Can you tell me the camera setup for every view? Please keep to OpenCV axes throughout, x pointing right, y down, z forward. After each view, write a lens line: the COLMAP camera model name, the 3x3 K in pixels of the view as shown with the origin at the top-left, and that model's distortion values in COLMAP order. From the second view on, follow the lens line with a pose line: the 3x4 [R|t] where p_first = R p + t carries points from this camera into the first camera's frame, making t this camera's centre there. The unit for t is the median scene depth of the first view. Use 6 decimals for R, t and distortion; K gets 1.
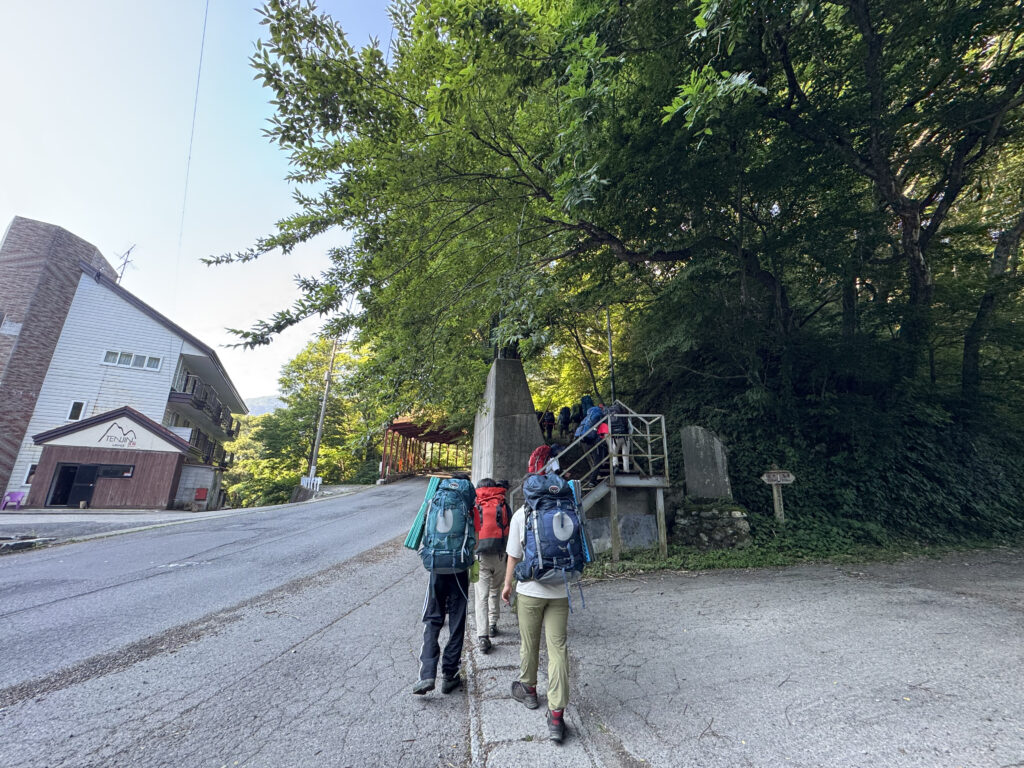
lens RADIAL K [[412.6, 0, 506.3], [0, 412.6, 385.6], [0, 0, 1]] dist [0.001251, 0.000184]
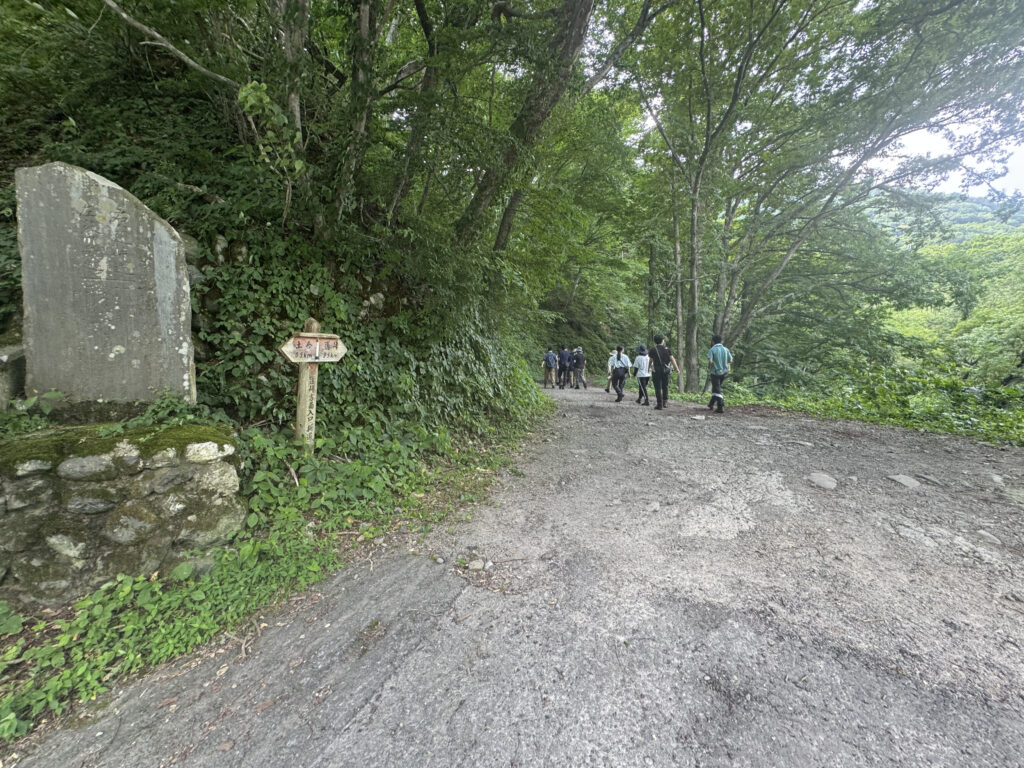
lens RADIAL K [[412.6, 0, 506.3], [0, 412.6, 385.6], [0, 0, 1]] dist [0.001251, 0.000184]
pose [[0.432487, -0.045981, 0.900467, 0.338617], [-0.235711, 0.958202, 0.162139, 0.137503], [-0.870285, -0.282373, 0.403572, 0.617613]]
